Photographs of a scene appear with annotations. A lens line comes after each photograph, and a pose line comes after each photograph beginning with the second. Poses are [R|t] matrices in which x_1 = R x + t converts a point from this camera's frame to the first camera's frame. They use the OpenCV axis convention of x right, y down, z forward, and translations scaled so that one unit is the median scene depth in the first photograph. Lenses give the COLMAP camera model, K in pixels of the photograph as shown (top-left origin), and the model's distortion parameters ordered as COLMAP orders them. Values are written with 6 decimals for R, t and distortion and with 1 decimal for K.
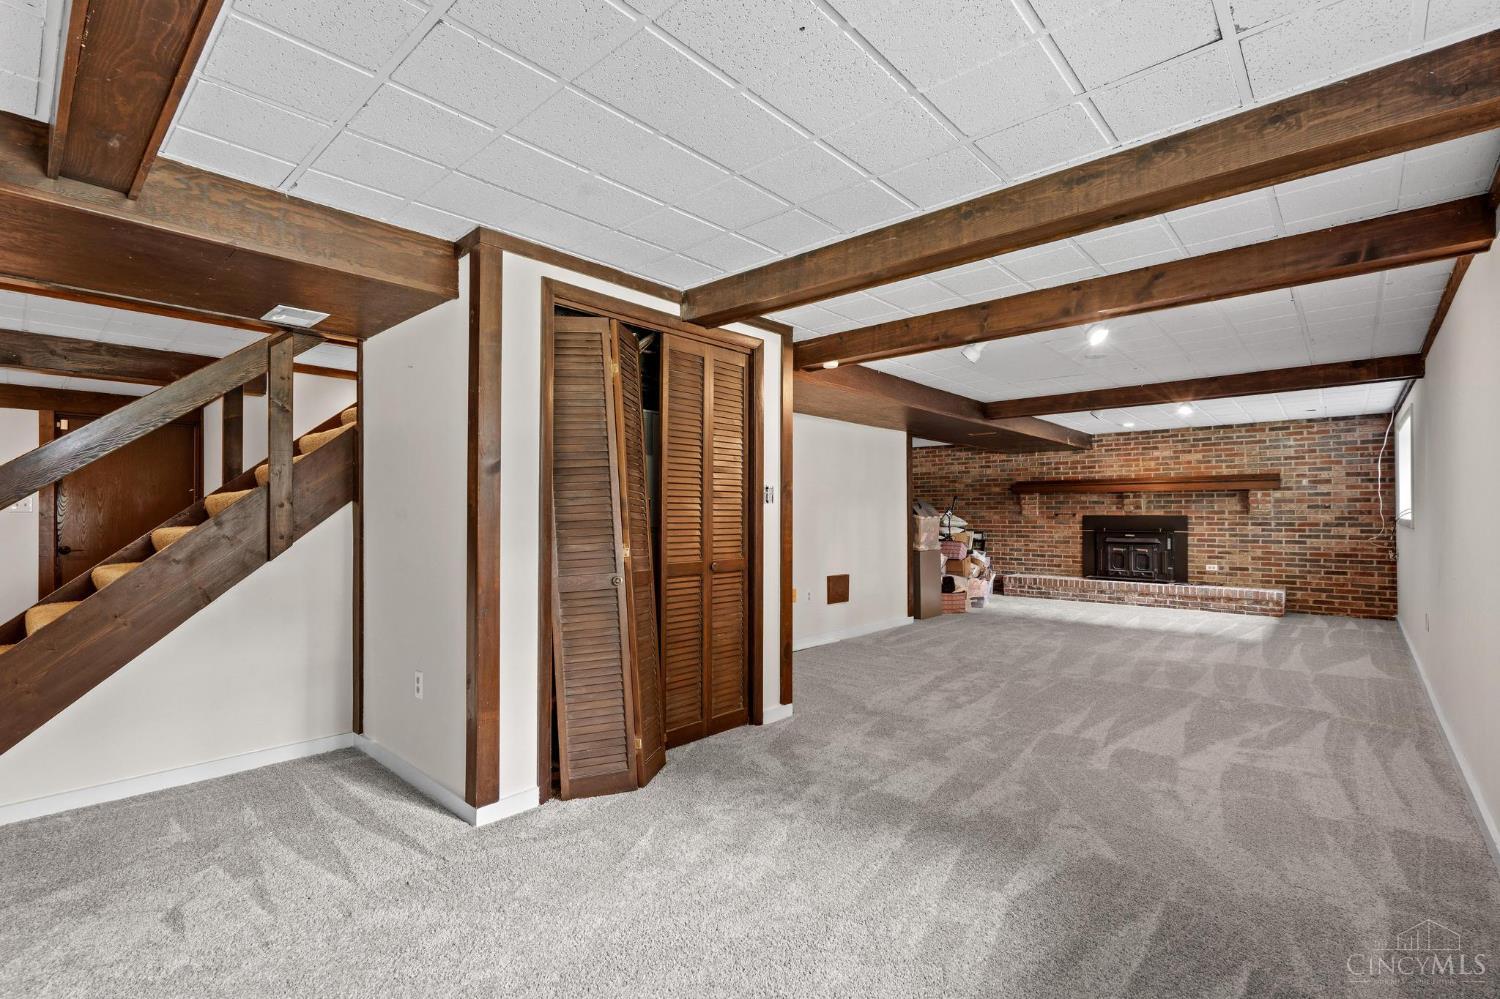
lens RADIAL K [[678.4, 0, 743.7], [0, 678.4, 509.8], [0, 0, 1]] dist [-0.005911, 0.001284]
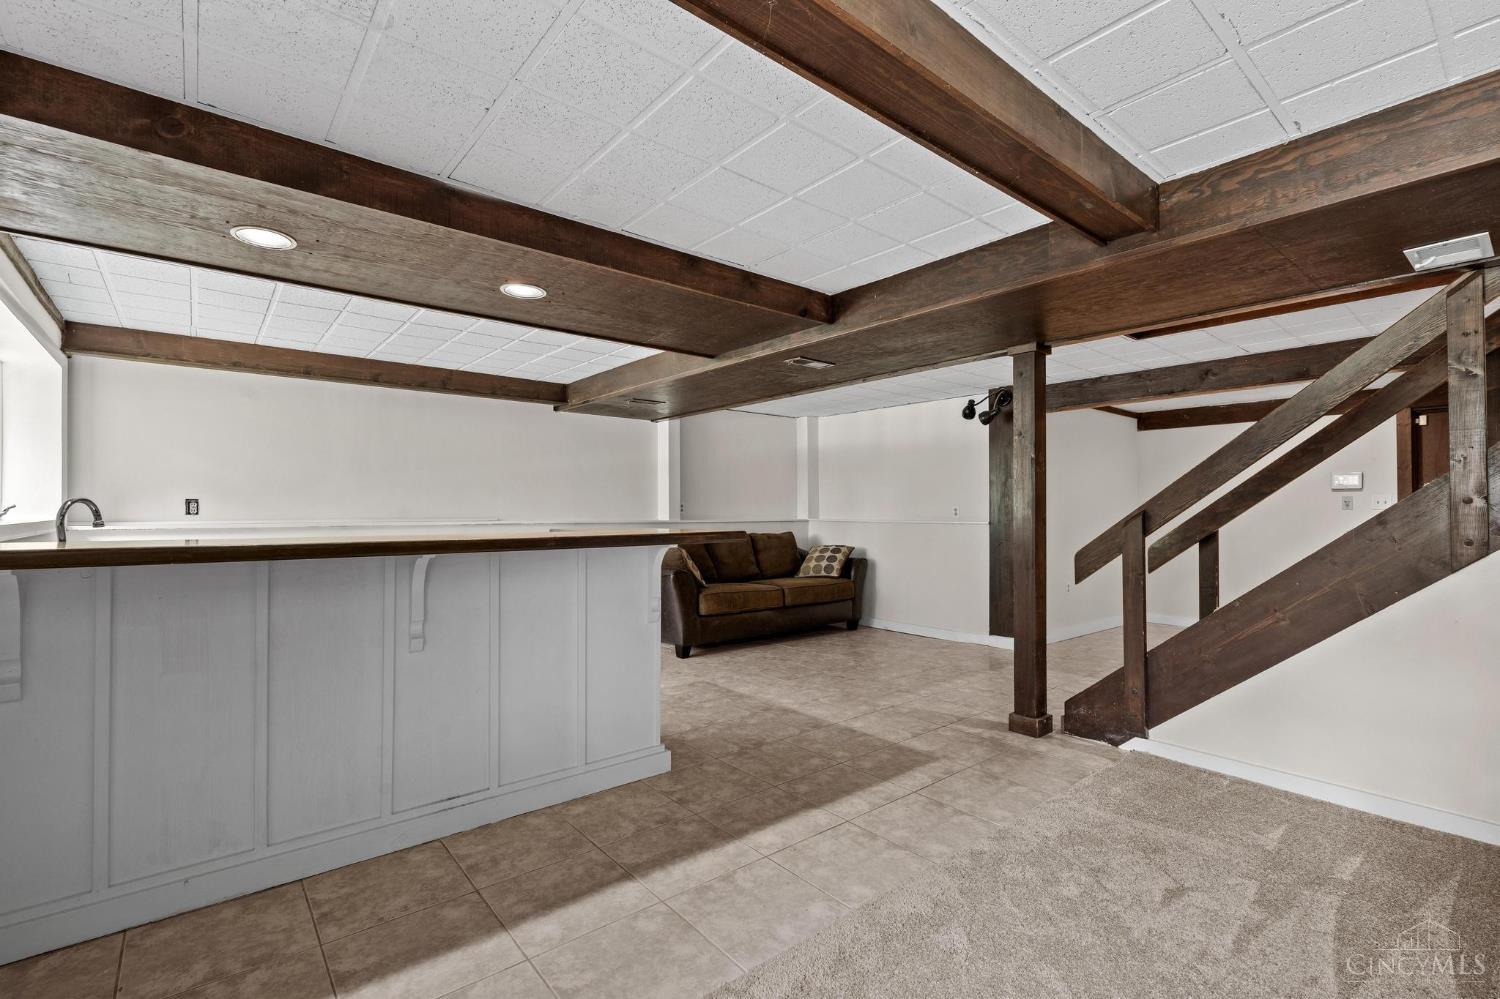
lens RADIAL K [[678.4, 0, 751.4], [0, 678.4, 504.1], [0, 0, 1]] dist [-0.005911, 0.001284]
pose [[-0.155924, -0.007568, -0.987740, 0.812624], [0.003249, 0.999961, -0.008174, 0.001373], [0.987764, -0.004484, -0.155893, 1.348285]]
